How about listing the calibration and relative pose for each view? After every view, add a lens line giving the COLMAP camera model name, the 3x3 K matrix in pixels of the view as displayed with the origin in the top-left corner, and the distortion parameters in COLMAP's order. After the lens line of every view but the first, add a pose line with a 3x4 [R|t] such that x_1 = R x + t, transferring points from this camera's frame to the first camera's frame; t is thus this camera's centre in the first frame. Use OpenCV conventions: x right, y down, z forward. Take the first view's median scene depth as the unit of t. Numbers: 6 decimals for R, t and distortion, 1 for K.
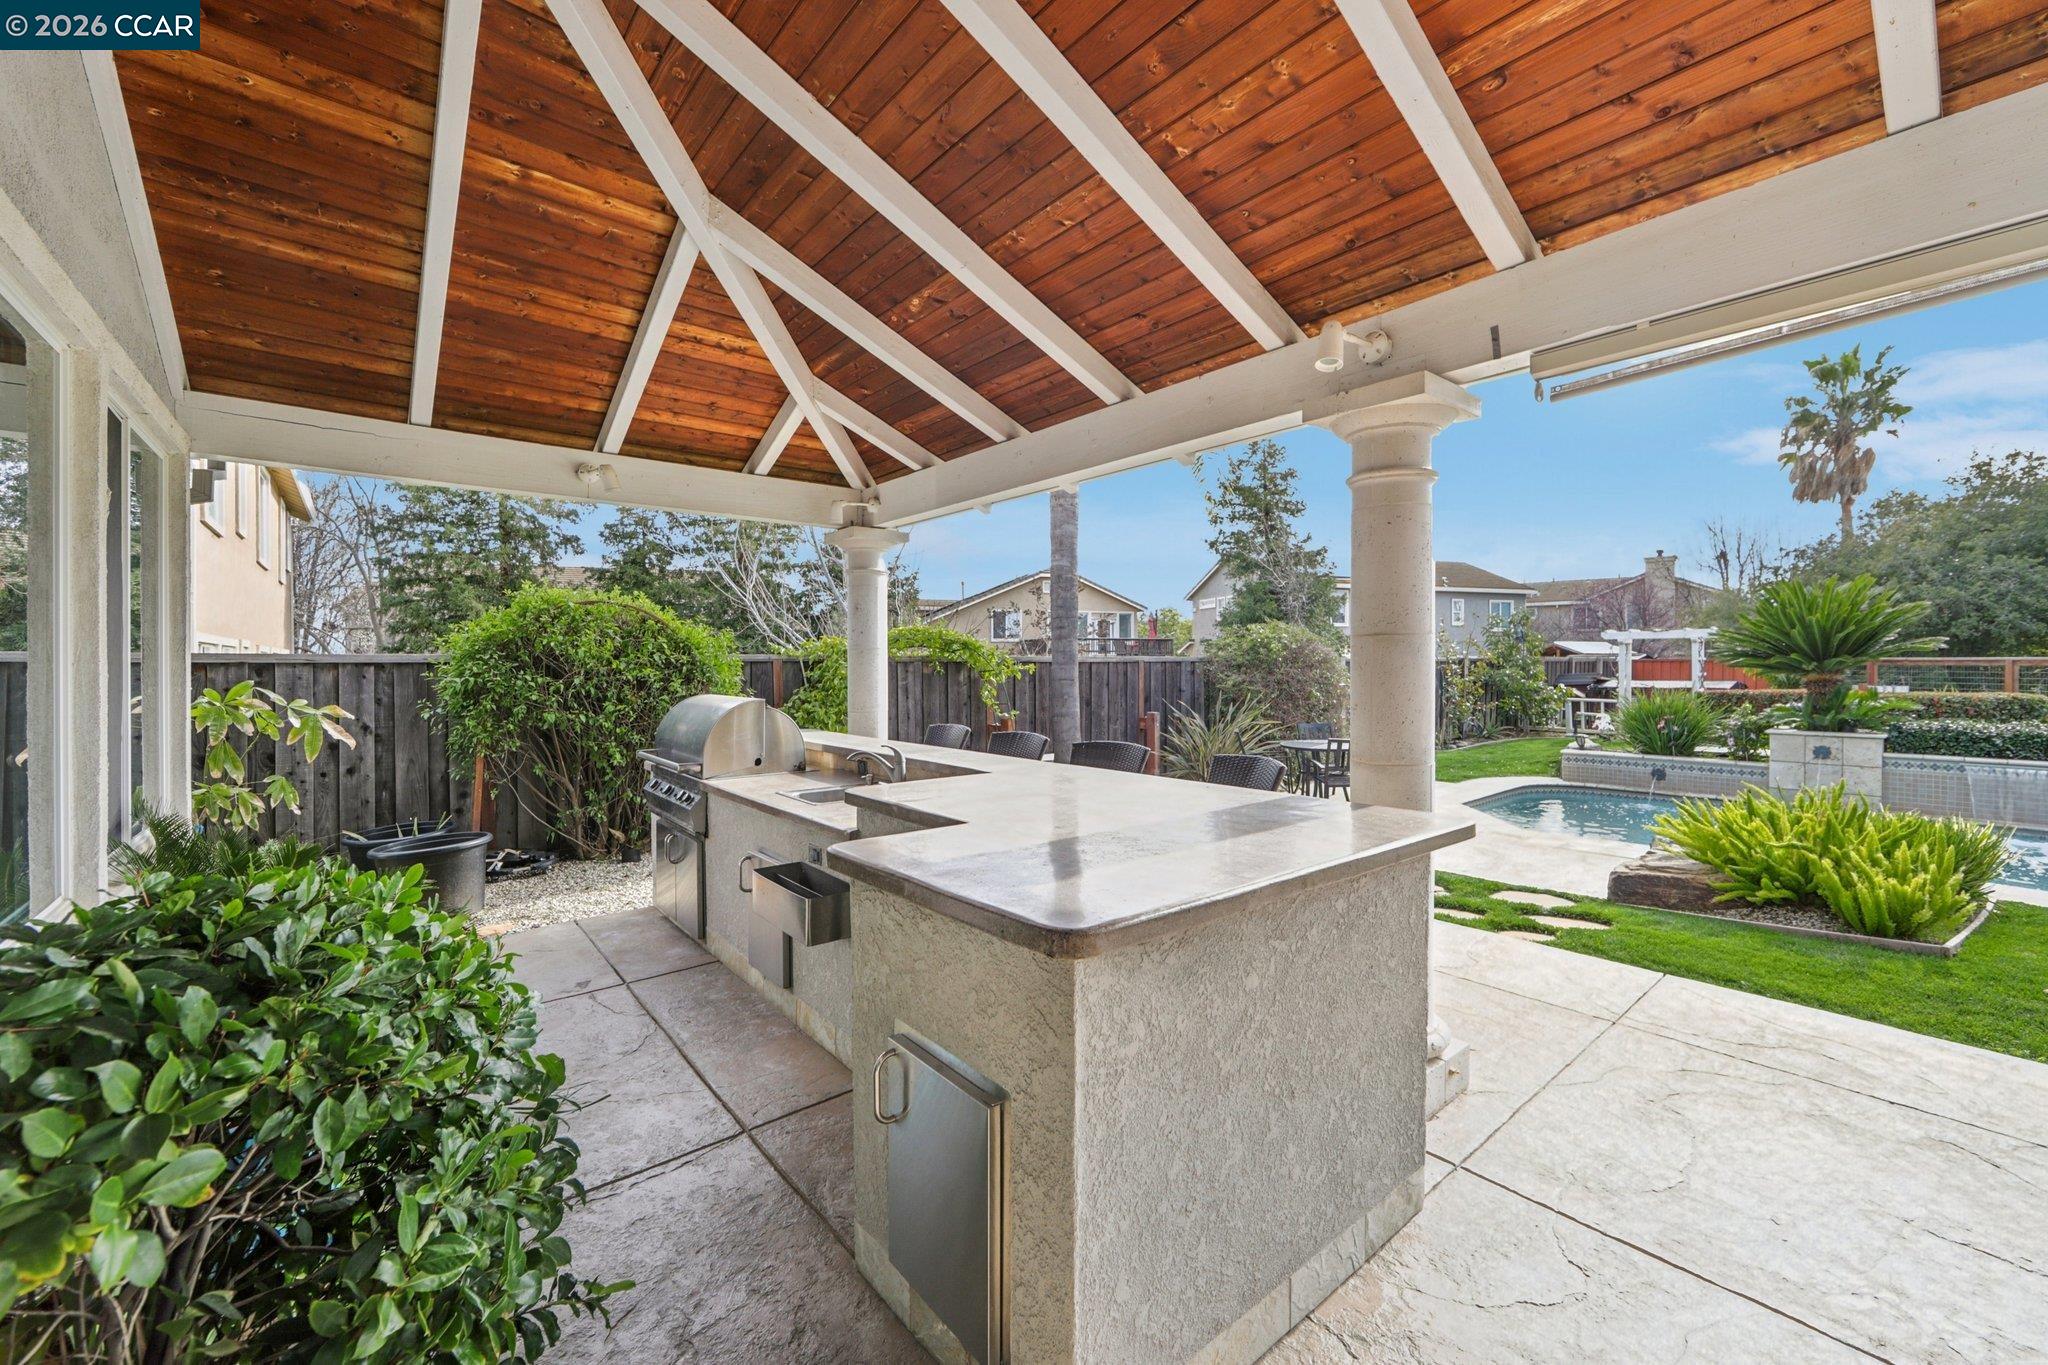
lens RADIAL K [[816.6, 0, 1037.8], [0, 816.6, 670.0], [0, 0, 1]] dist [-0.006754, 0.001389]
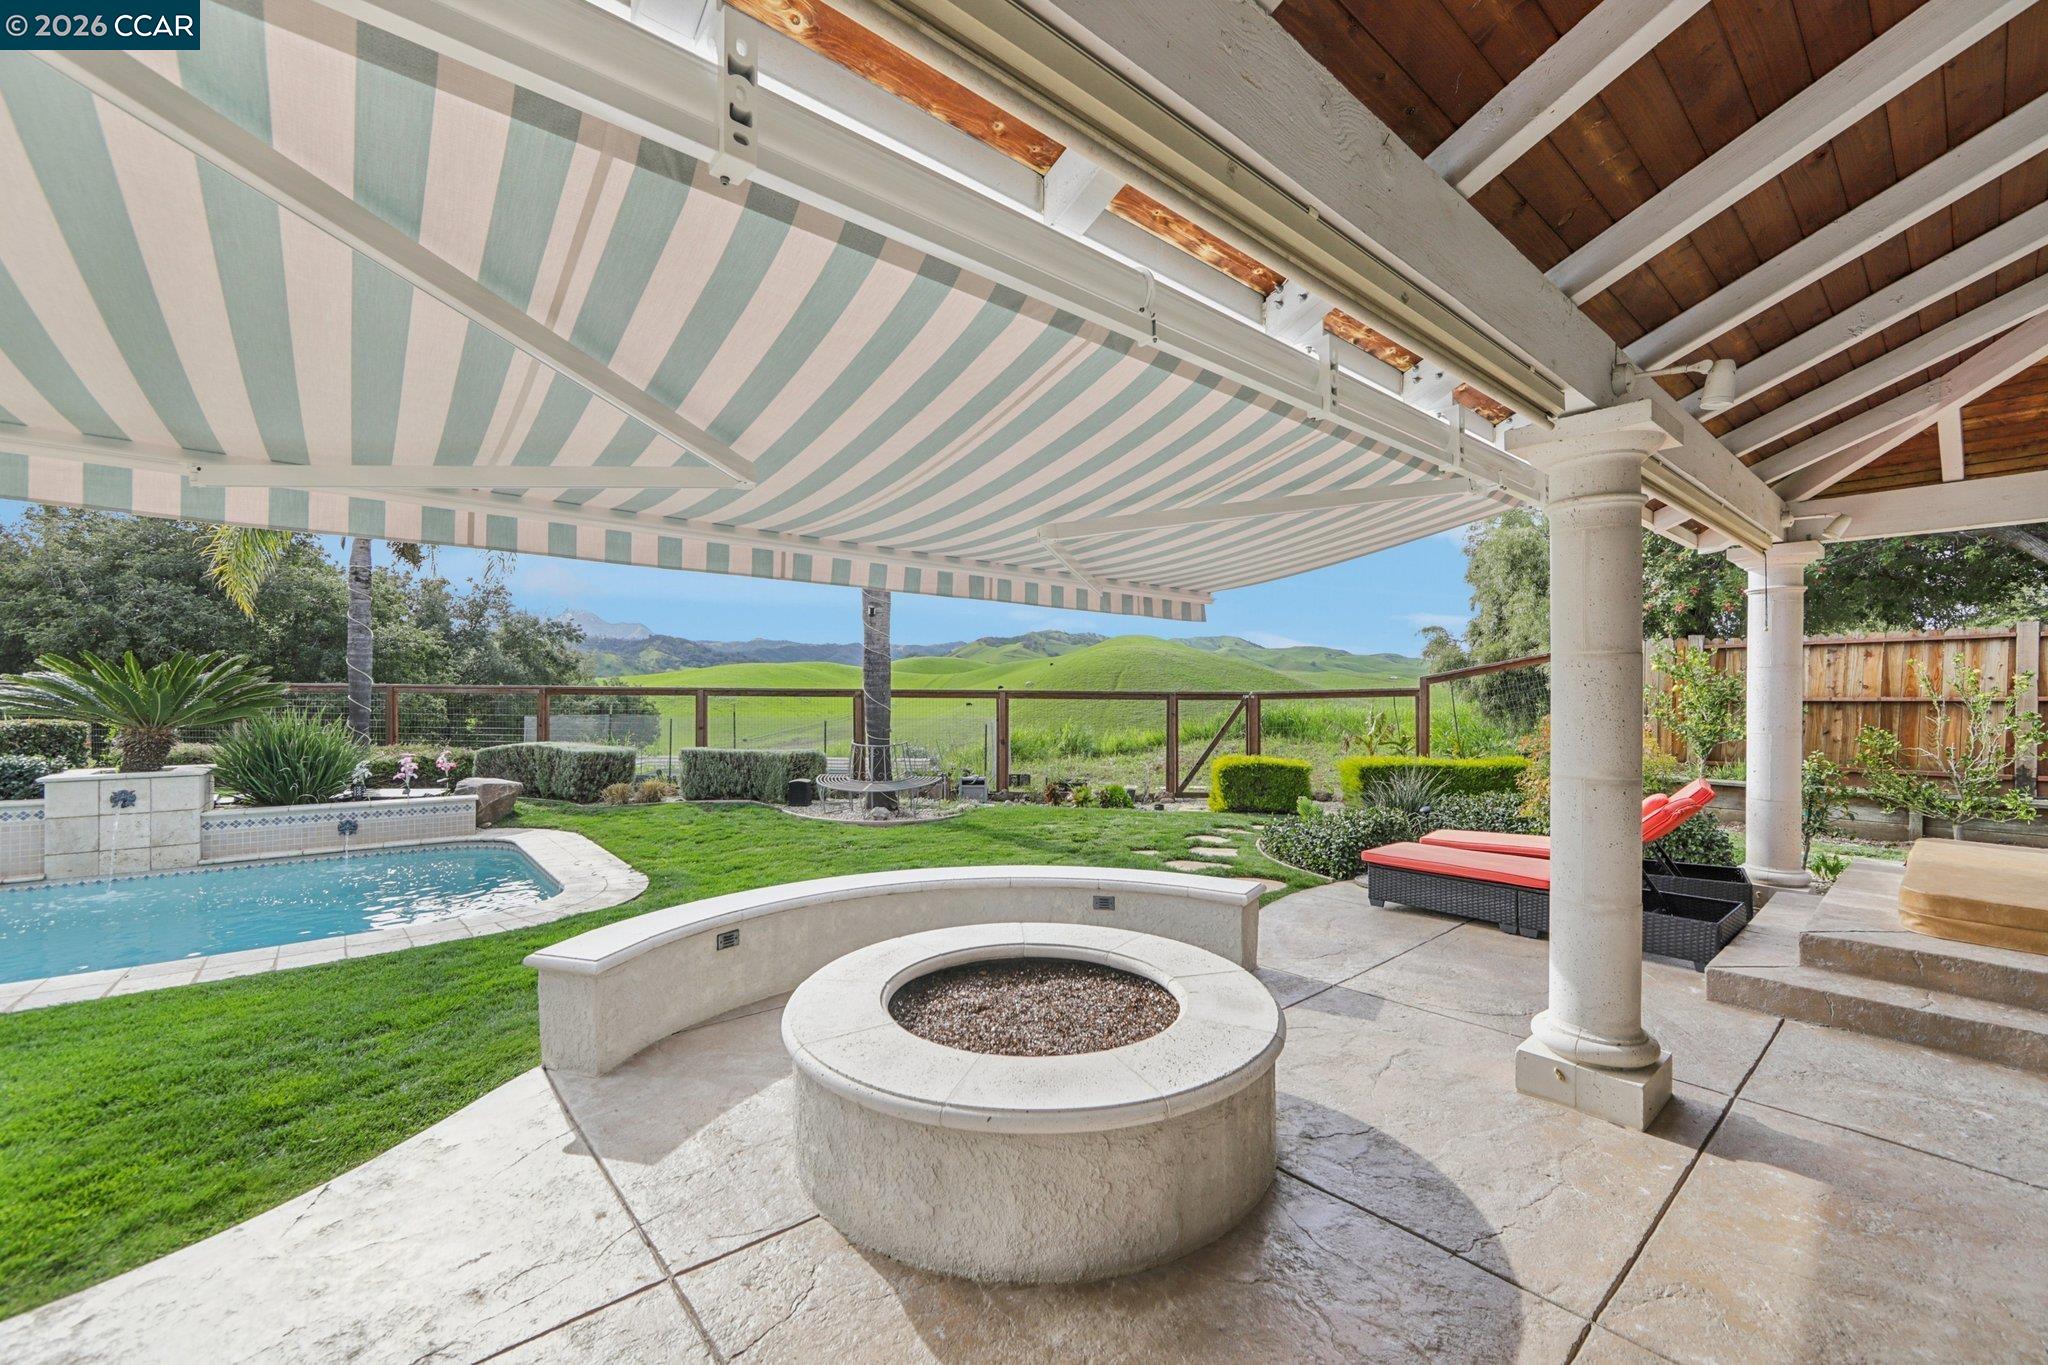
lens RADIAL K [[816.6, 0, 1026.2], [0, 816.6, 683.2], [0, 0, 1]] dist [-0.006754, 0.001389]
pose [[0.004853, 0.011692, 0.999920, 0.436063], [0.002958, 0.999927, -0.011706, 0.001526], [-0.999984, 0.003015, 0.004818, -0.143519]]
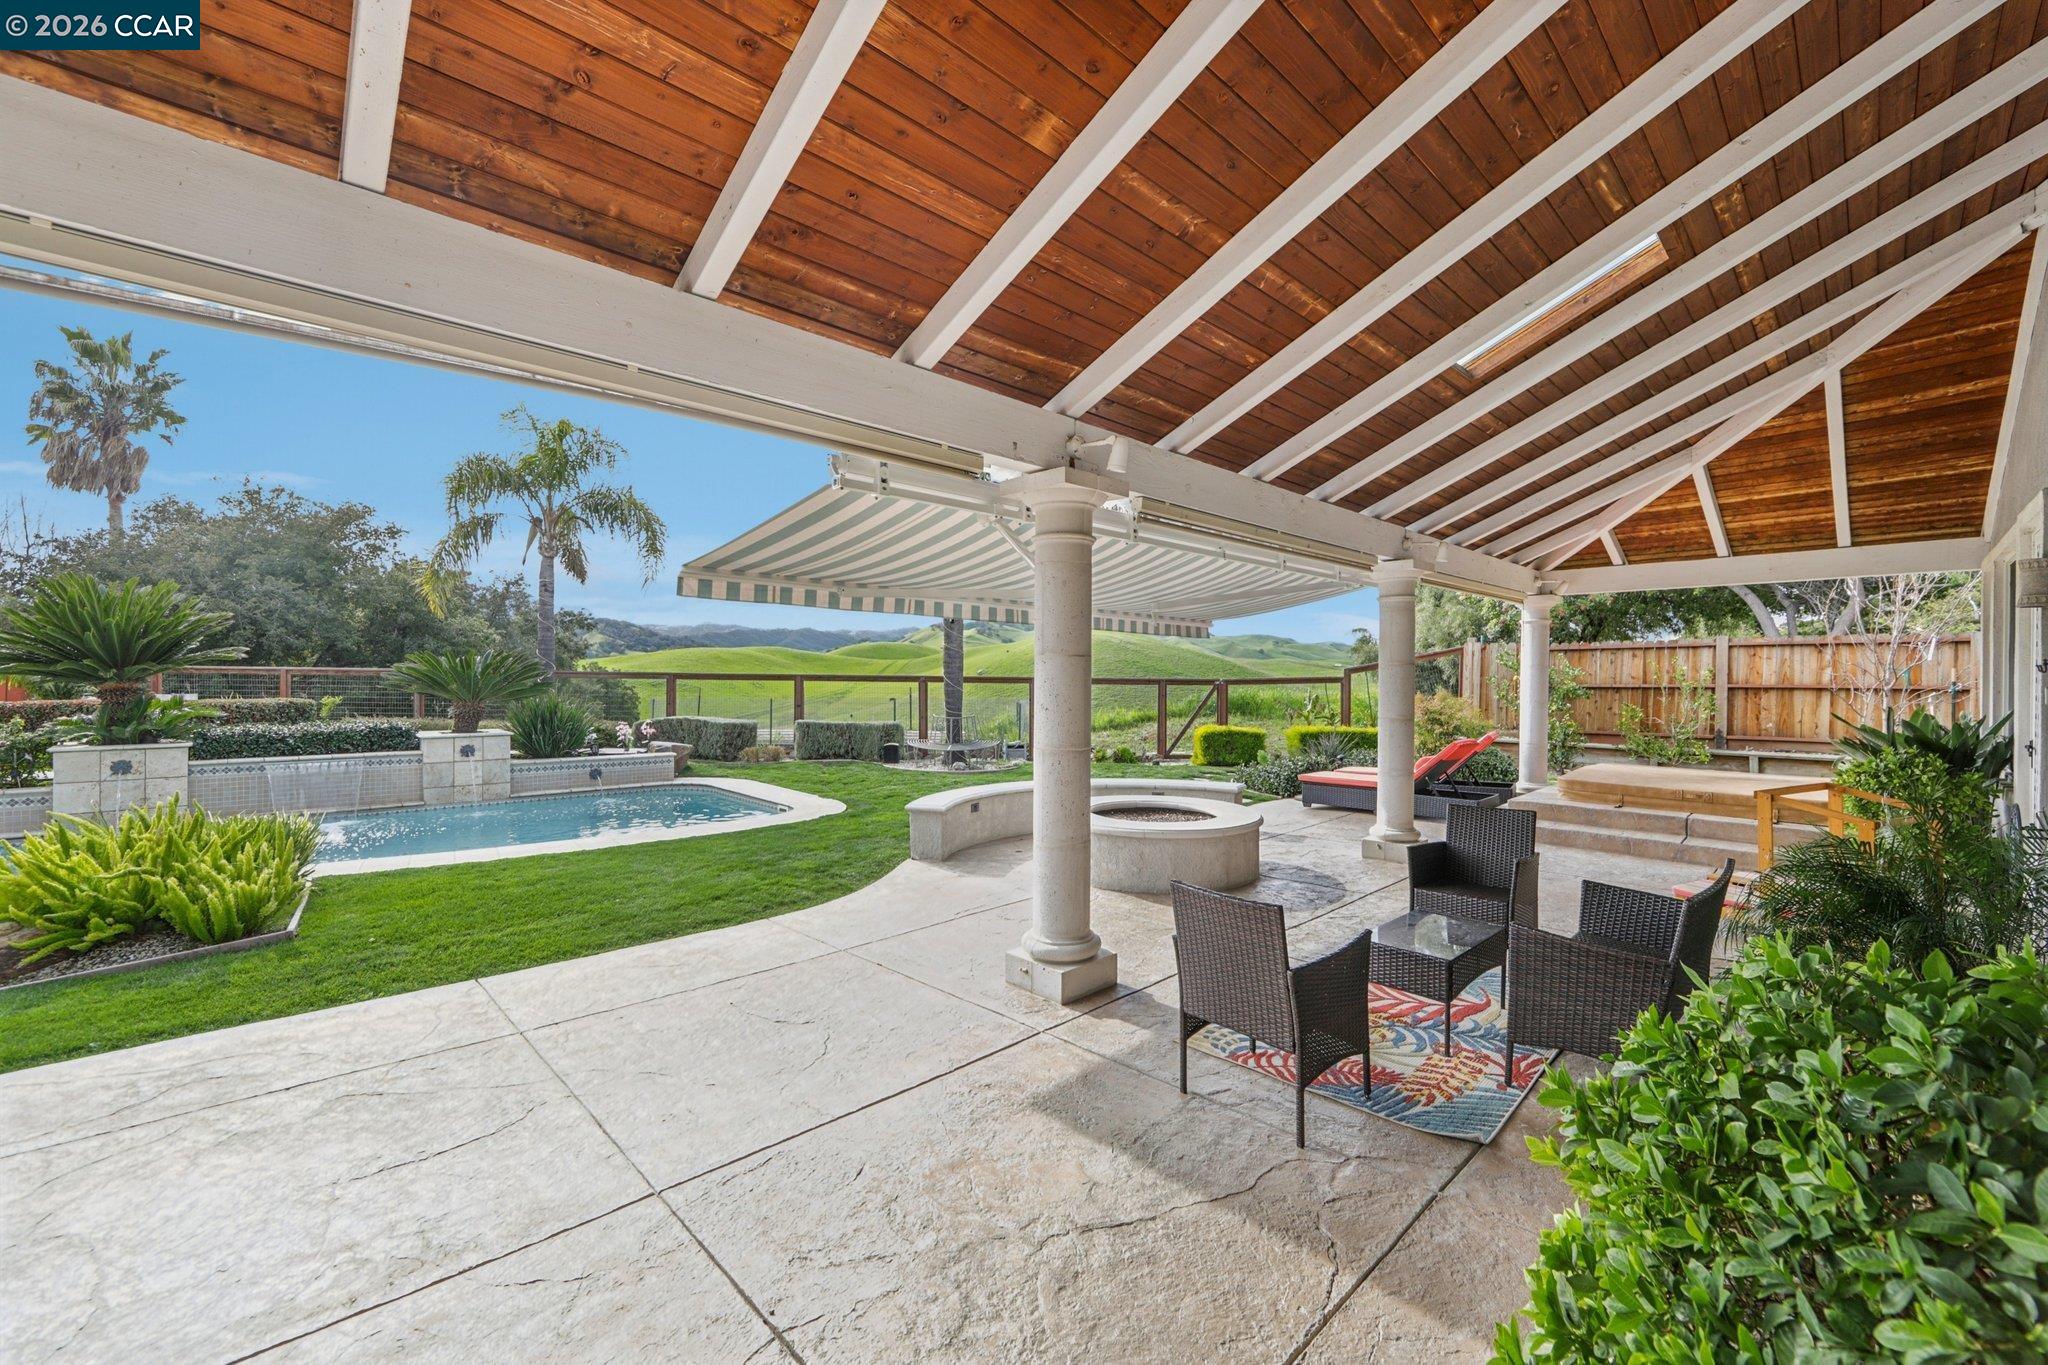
lens RADIAL K [[816.6, 0, 1034.2], [0, 816.6, 682.8], [0, 0, 1]] dist [-0.006754, 0.001389]
pose [[-0.063307, -0.005107, 0.997981, -0.017563], [-0.000802, 0.999987, 0.005067, 0.000164], [-0.997994, -0.000479, -0.063310, 0.030300]]
